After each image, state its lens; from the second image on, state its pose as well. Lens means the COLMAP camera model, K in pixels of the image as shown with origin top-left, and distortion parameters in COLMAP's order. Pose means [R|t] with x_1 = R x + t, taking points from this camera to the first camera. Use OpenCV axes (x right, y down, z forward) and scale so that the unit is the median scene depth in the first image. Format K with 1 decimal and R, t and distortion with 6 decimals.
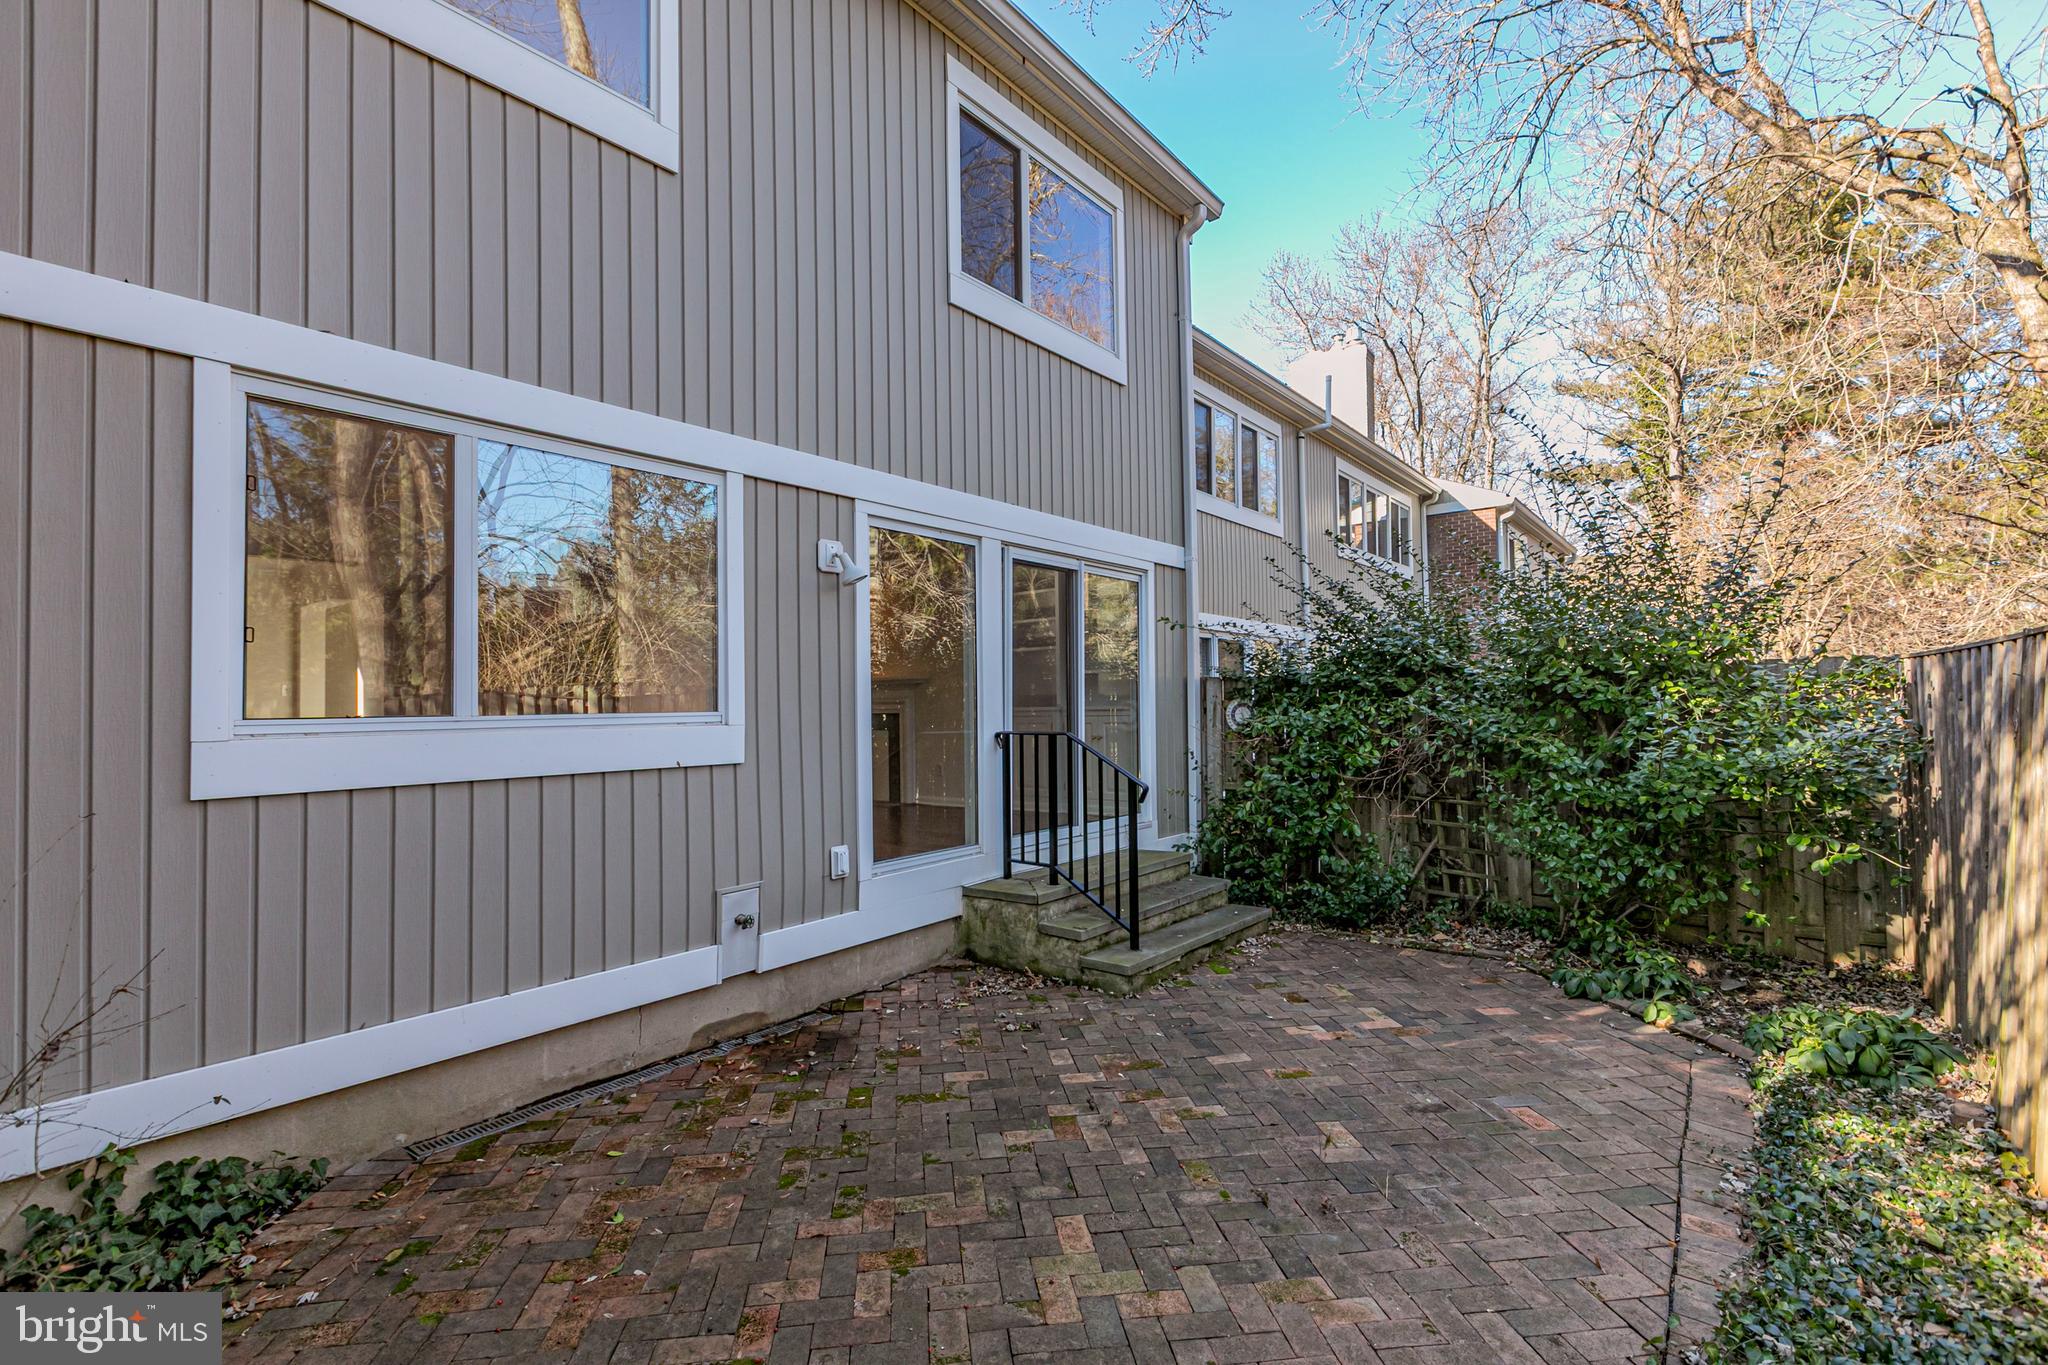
lens RADIAL K [[902.9, 0, 1024.0], [0, 902.9, 682.5], [0, 0, 1]] dist [-0.000880, -0.000300]
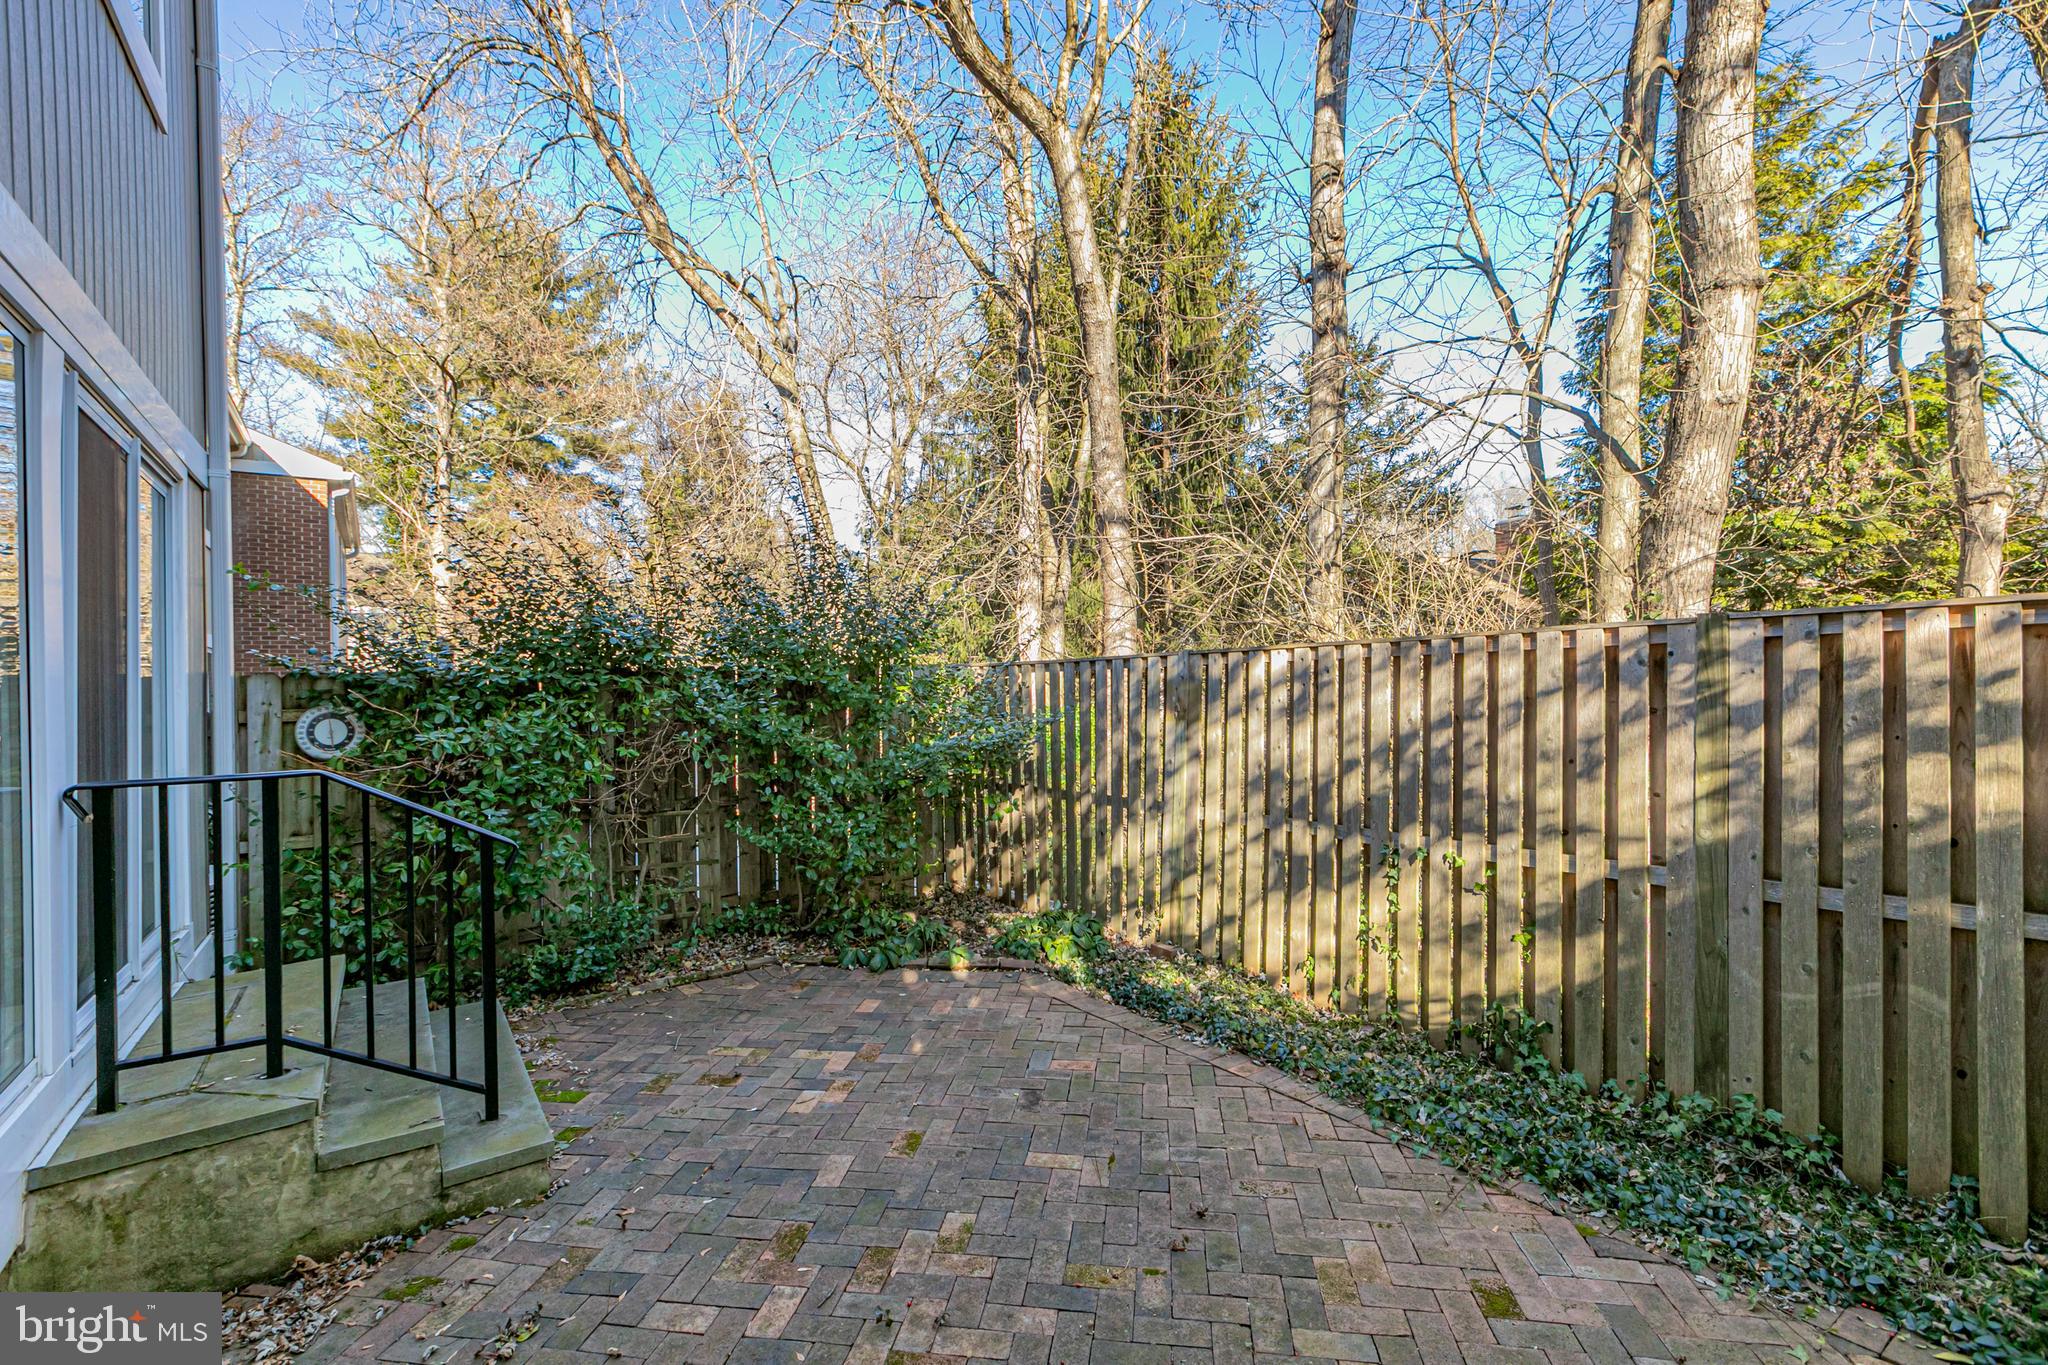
lens RADIAL K [[902.9, 0, 1024.0], [0, 902.9, 682.5], [0, 0, 1]] dist [-0.000880, -0.000300]
pose [[0.289308, 0.006609, 0.957213, -0.485972], [0.001351, 0.999972, -0.007313, 0.012565], [-0.957235, 0.003409, 0.289291, 0.665093]]
